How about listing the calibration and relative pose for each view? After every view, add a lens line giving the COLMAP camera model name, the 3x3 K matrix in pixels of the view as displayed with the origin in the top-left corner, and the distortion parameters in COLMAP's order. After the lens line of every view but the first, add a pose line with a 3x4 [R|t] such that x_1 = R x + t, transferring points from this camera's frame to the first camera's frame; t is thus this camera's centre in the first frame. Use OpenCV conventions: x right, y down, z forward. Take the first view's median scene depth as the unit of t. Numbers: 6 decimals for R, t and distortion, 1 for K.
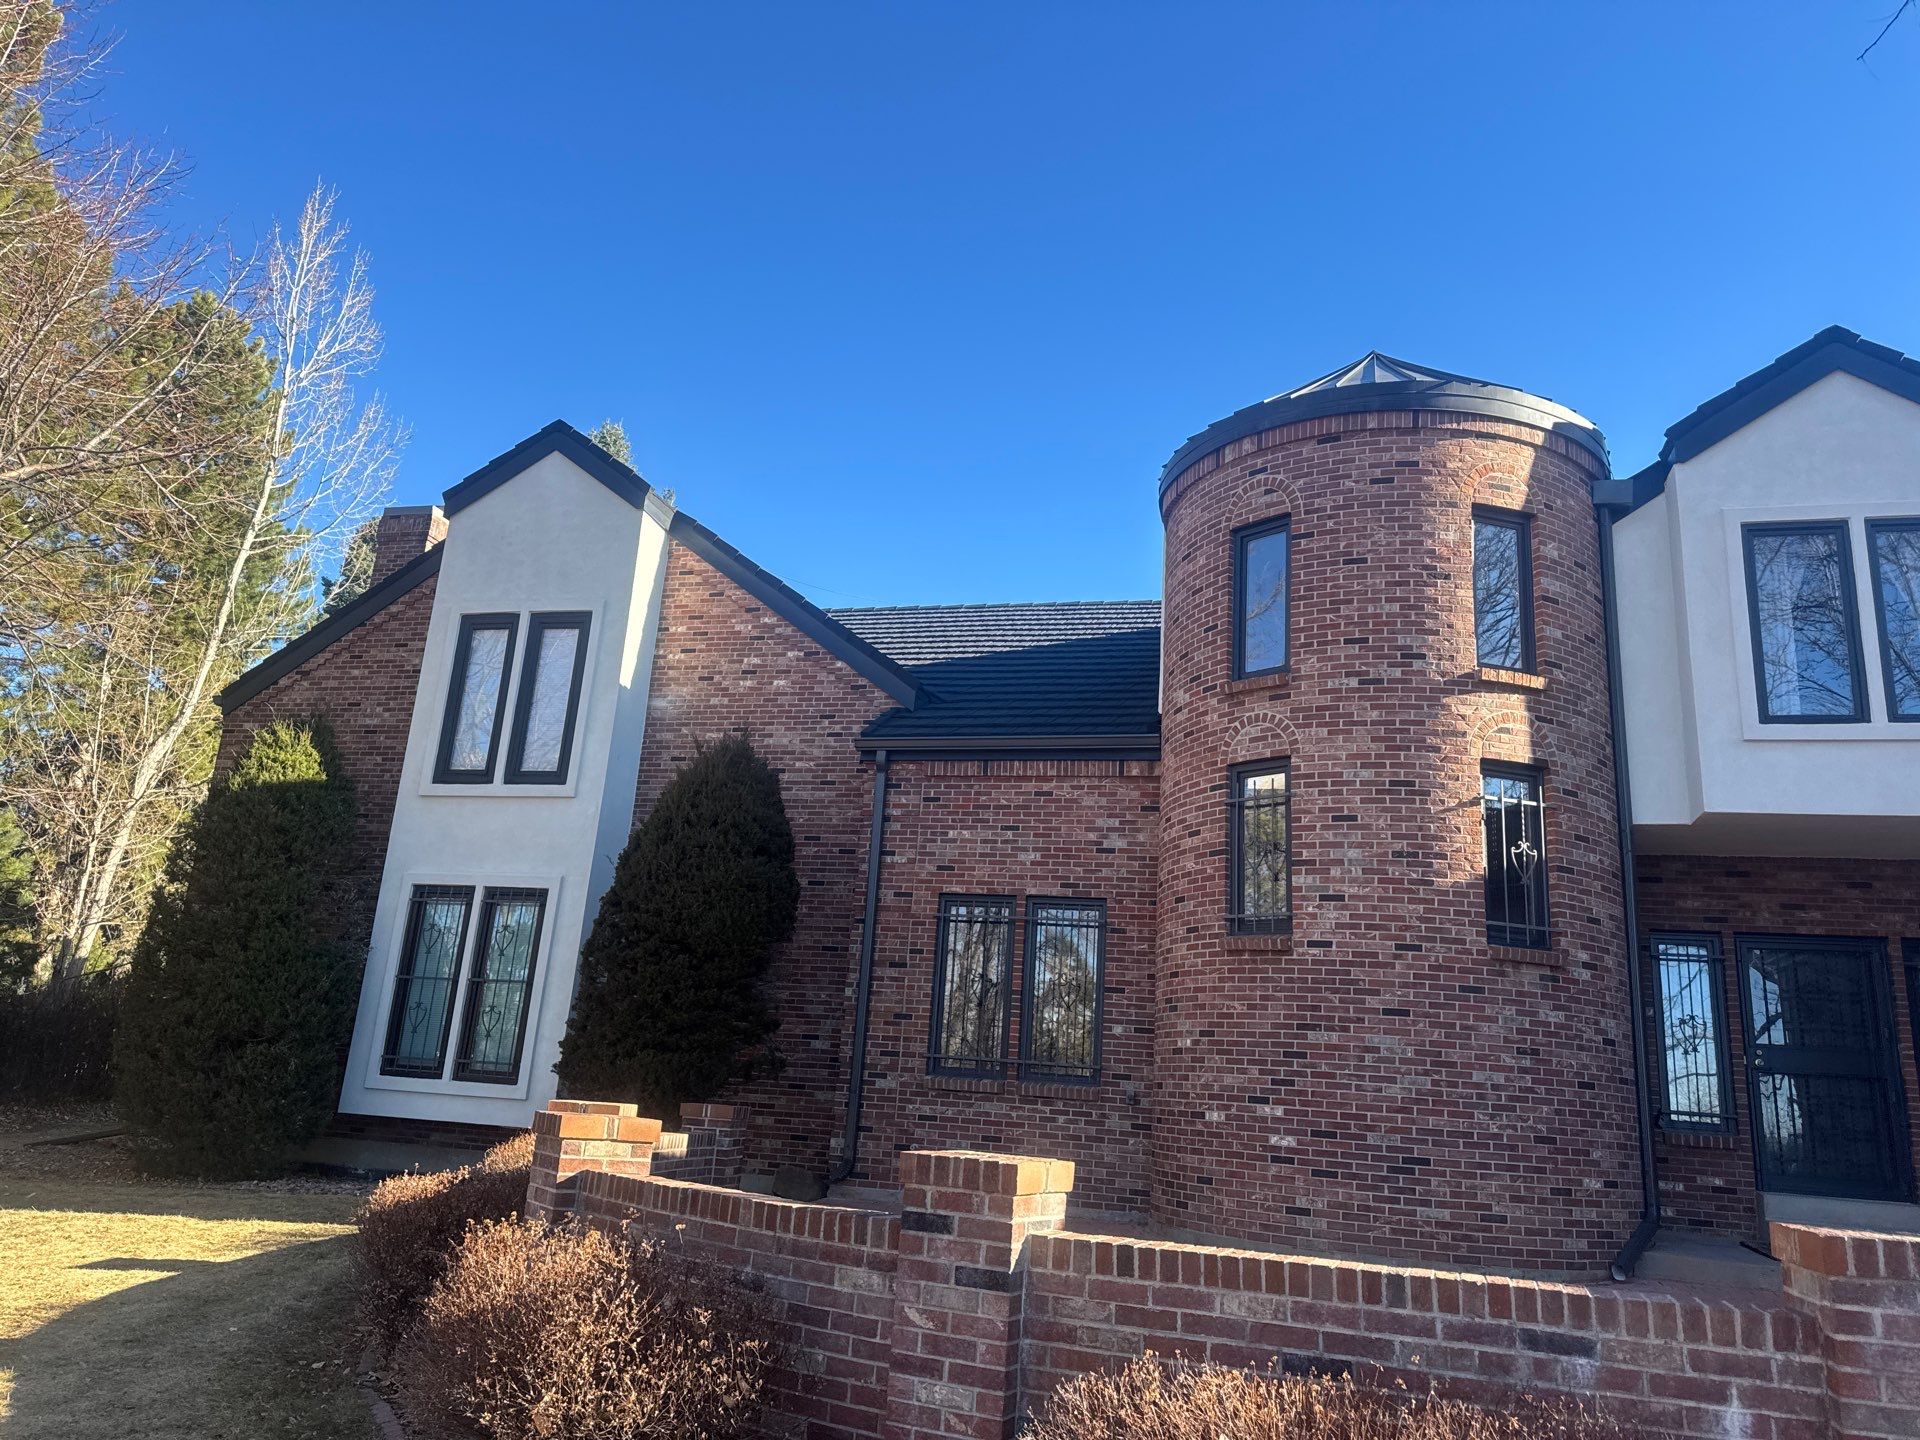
lens RADIAL K [[1334.5, 0, 977.3], [0, 1334.5, 701.1], [0, 0, 1]] dist [0.175712, -0.375987]
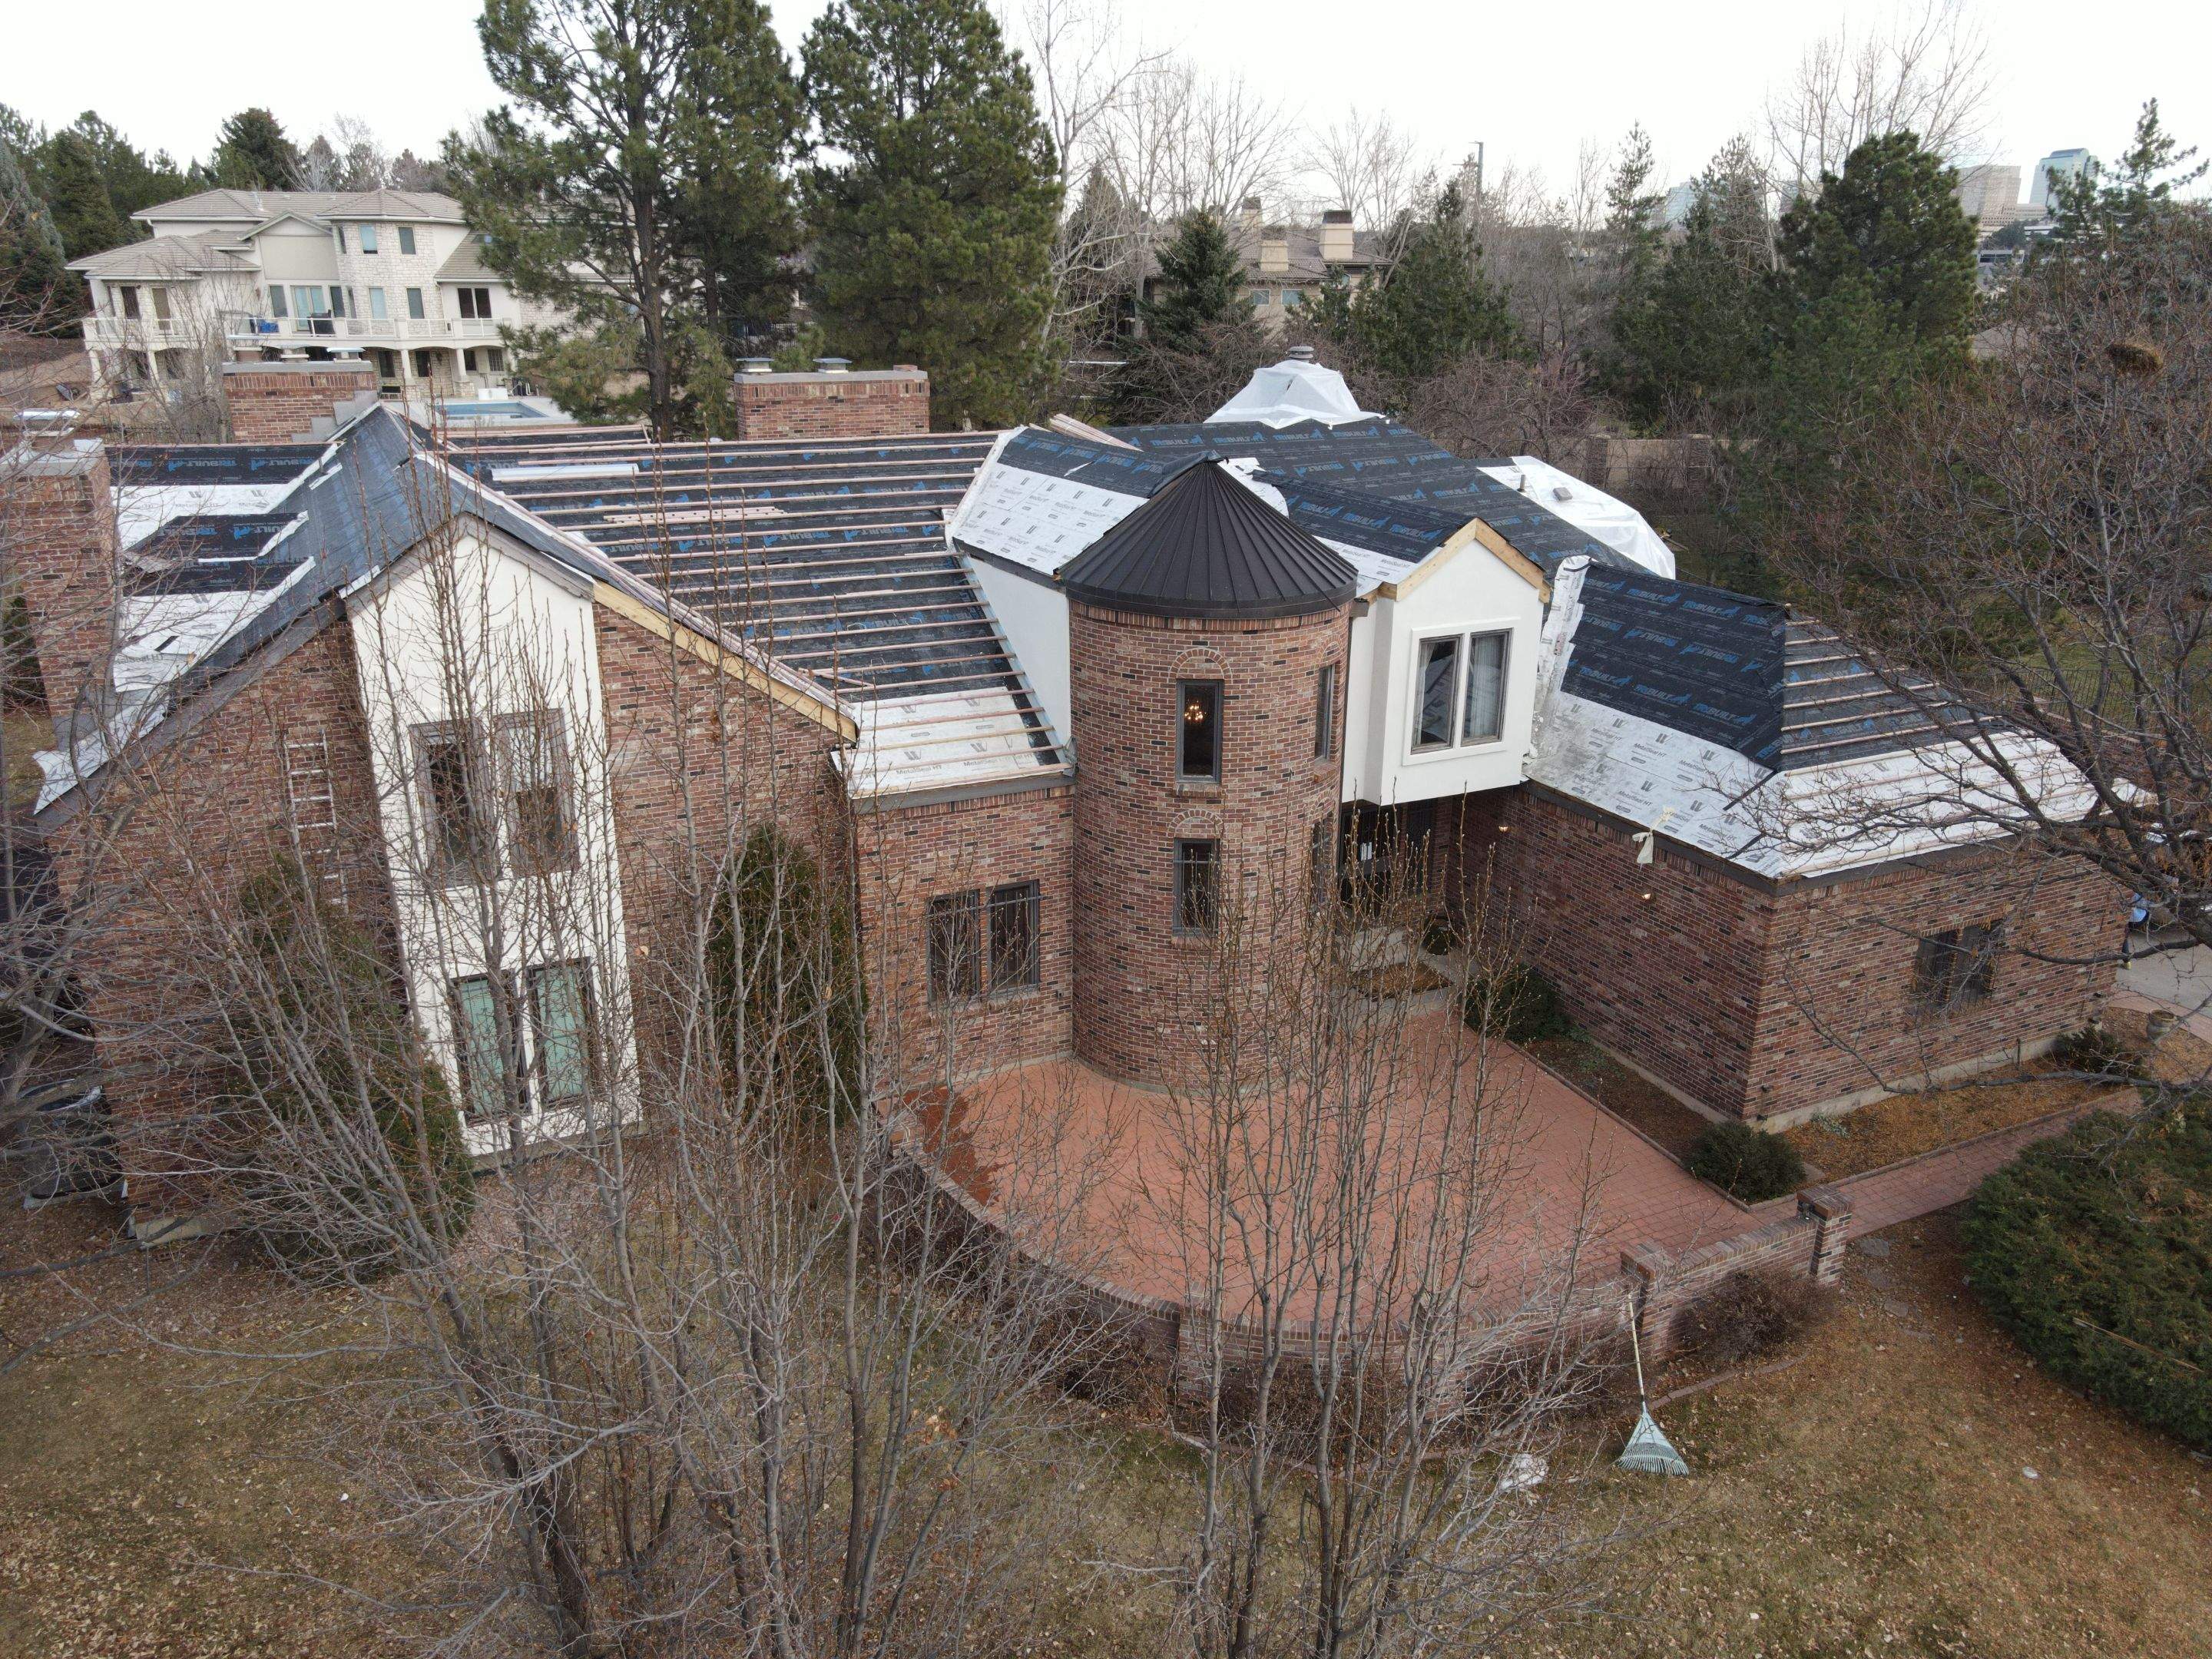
lens RADIAL K [[1665.2, 0, 1131.9], [0, 1665.2, 827.2], [0, 0, 1]] dist [0.004251, 0.005615]
pose [[0.746481, -0.273026, 0.606814, -1.030700], [-0.150654, 0.818916, 0.553787, -1.036363], [-0.648127, -0.504811, 0.570173, -0.066093]]
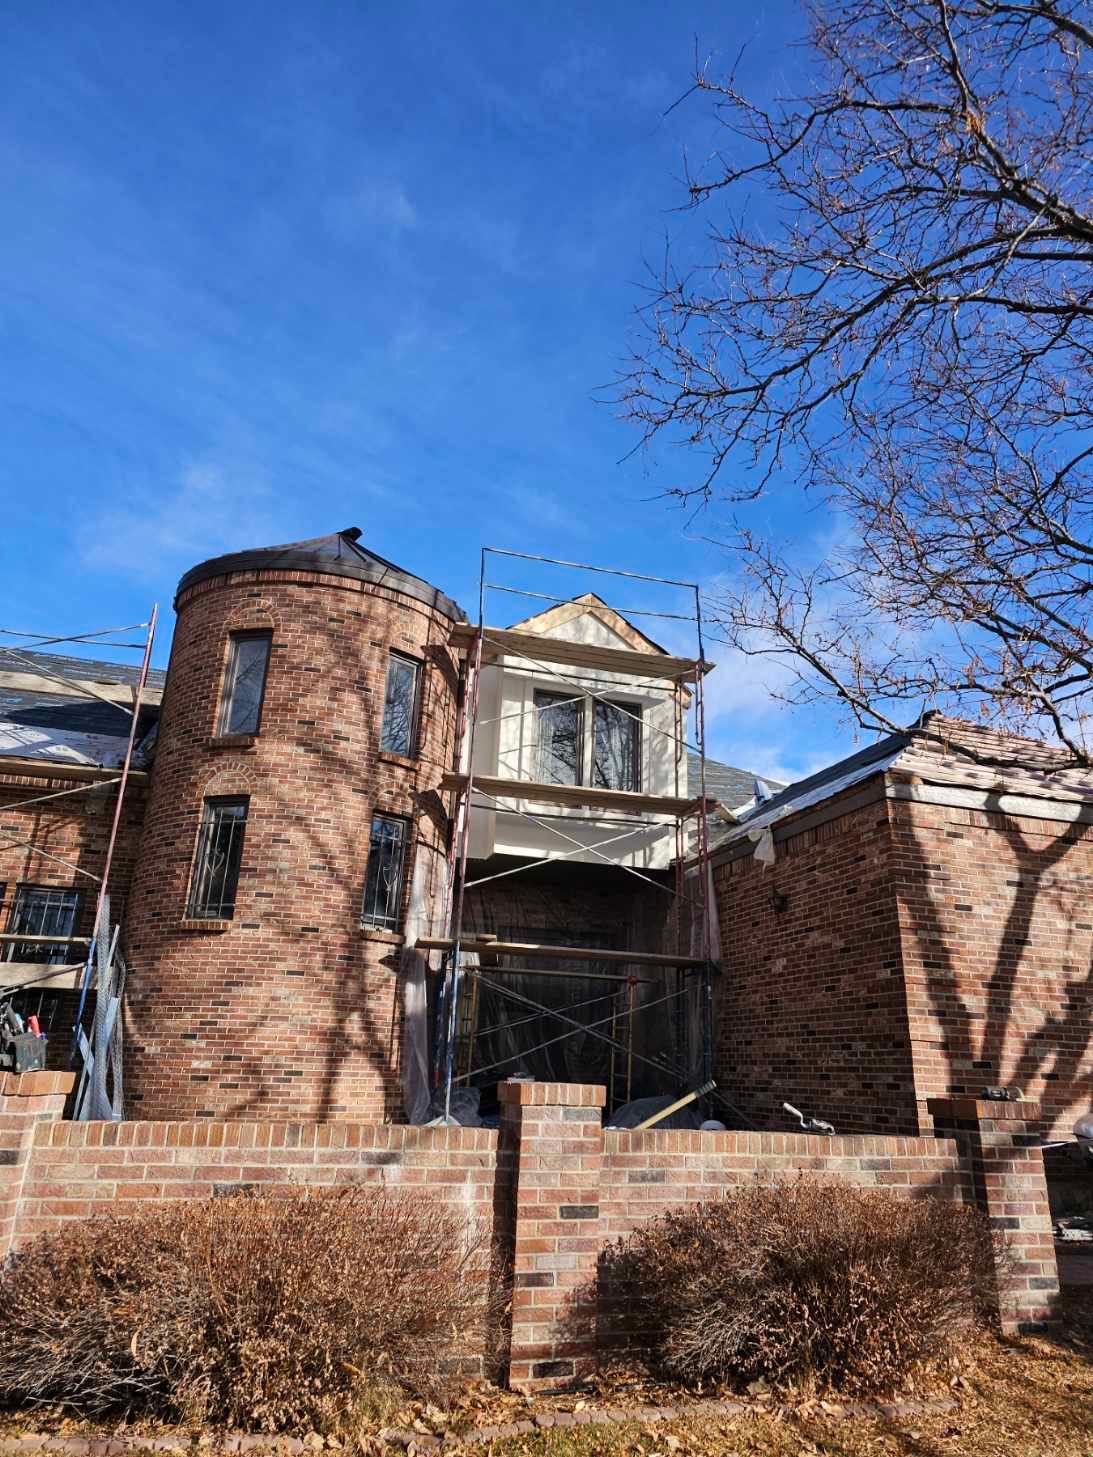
lens RADIAL K [[967.5, 0, 560.2], [0, 967.5, 725.9], [0, 0, 1]] dist [0.071783, -0.051793]
pose [[0.844408, 0.141410, 0.516700, -0.035673], [-0.126765, 0.989882, -0.063747, -0.008068], [-0.520486, -0.011671, 0.853790, -0.060922]]
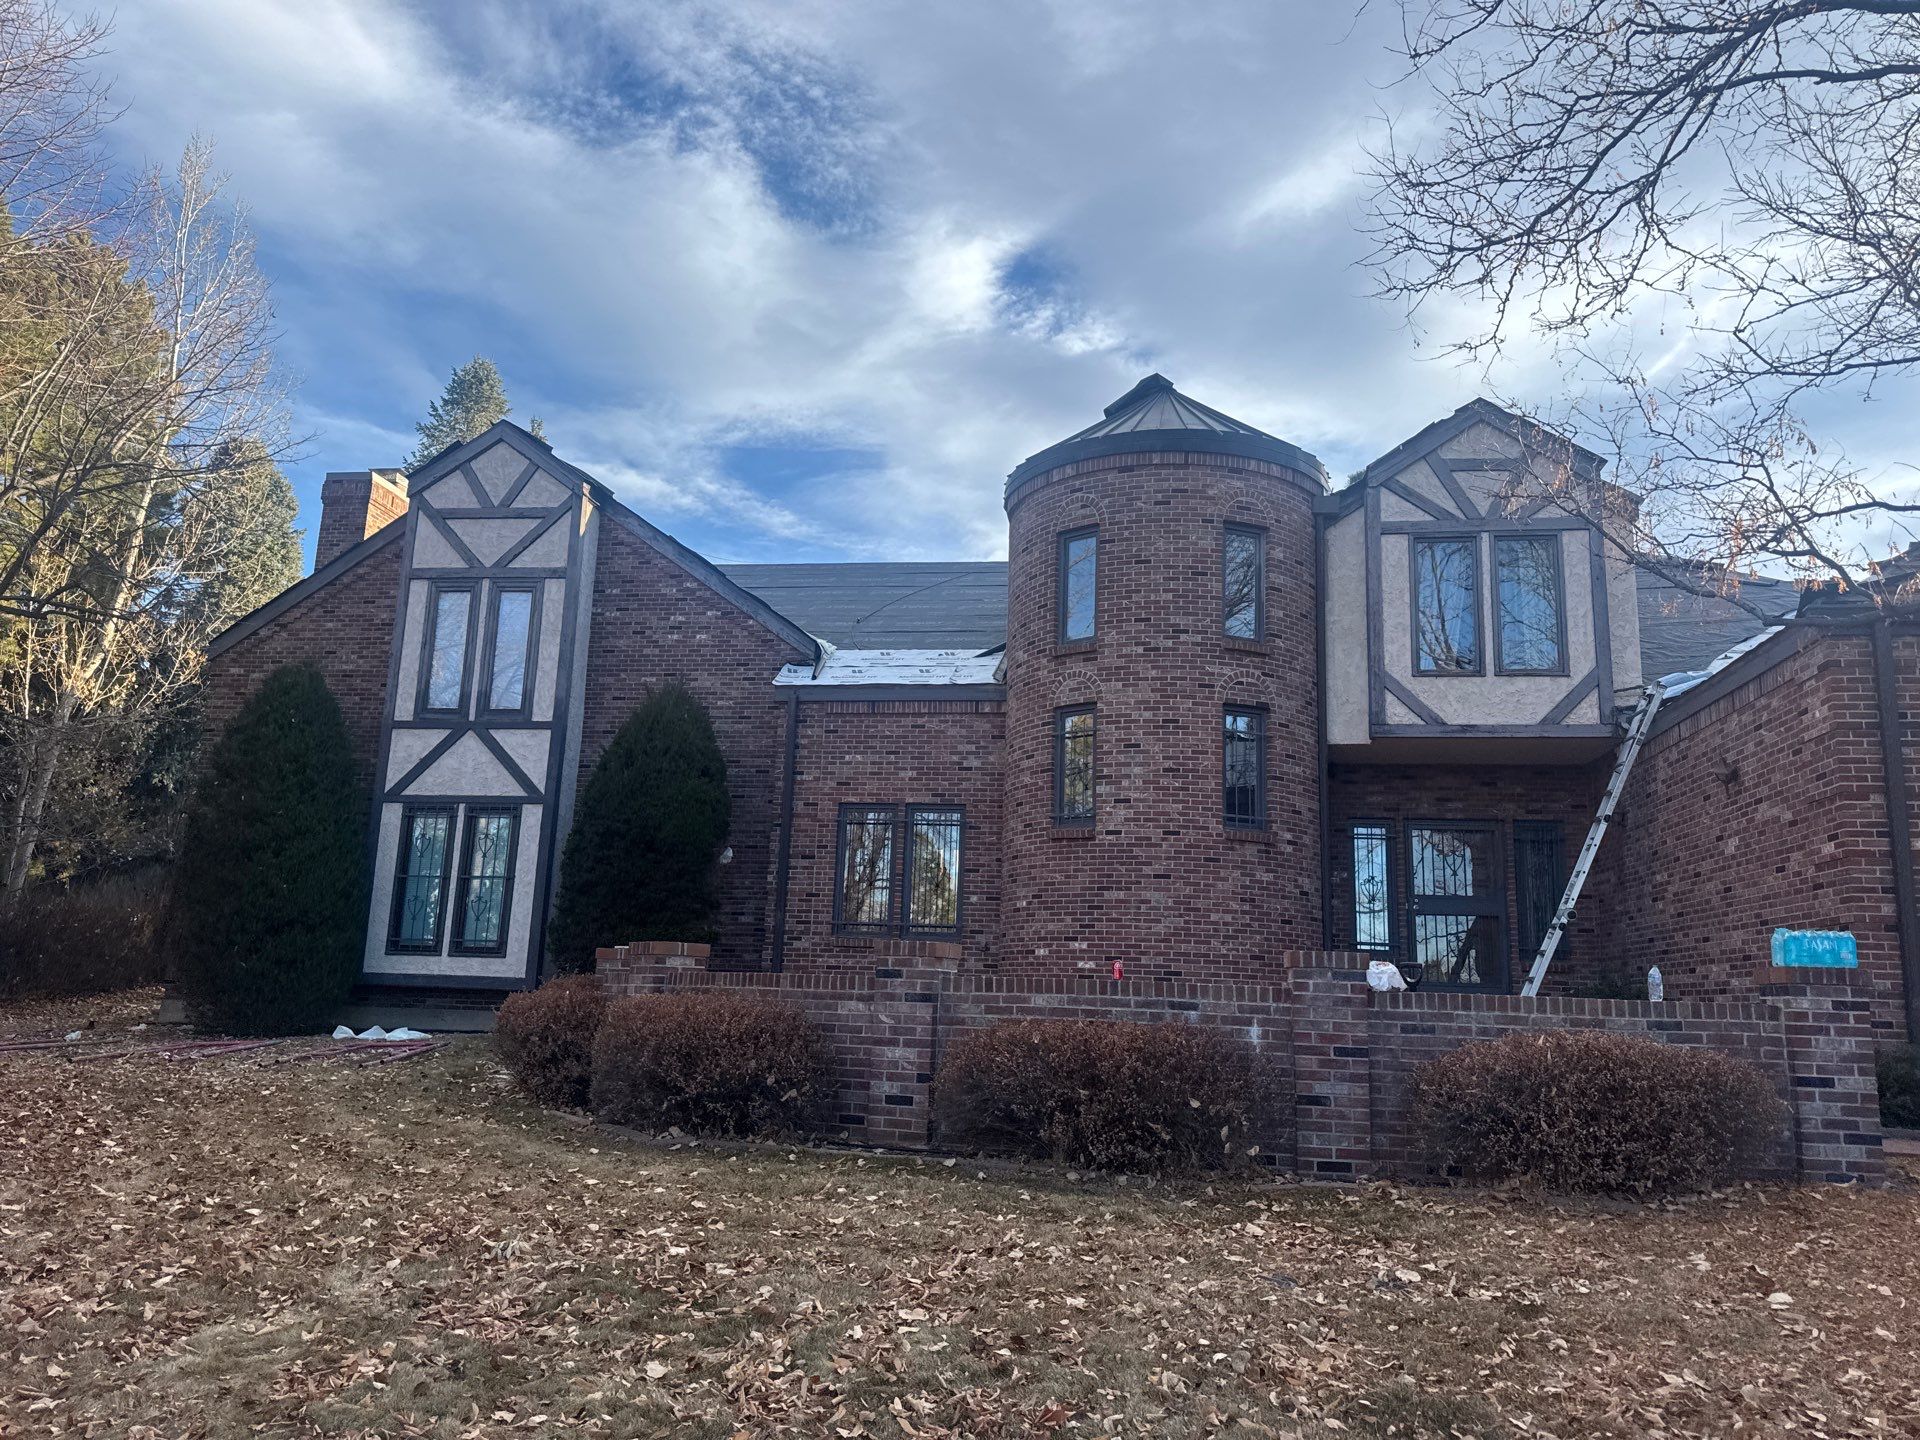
lens RADIAL K [[1336.8, 0, 982.1], [0, 1336.8, 721.9], [0, 0, 1]] dist [0.124641, -0.192119]
pose [[0.992916, -0.012329, 0.118178, -0.051125], [0.001732, 0.995998, 0.089363, -0.062221], [-0.118807, -0.088525, 0.988963, -0.363954]]
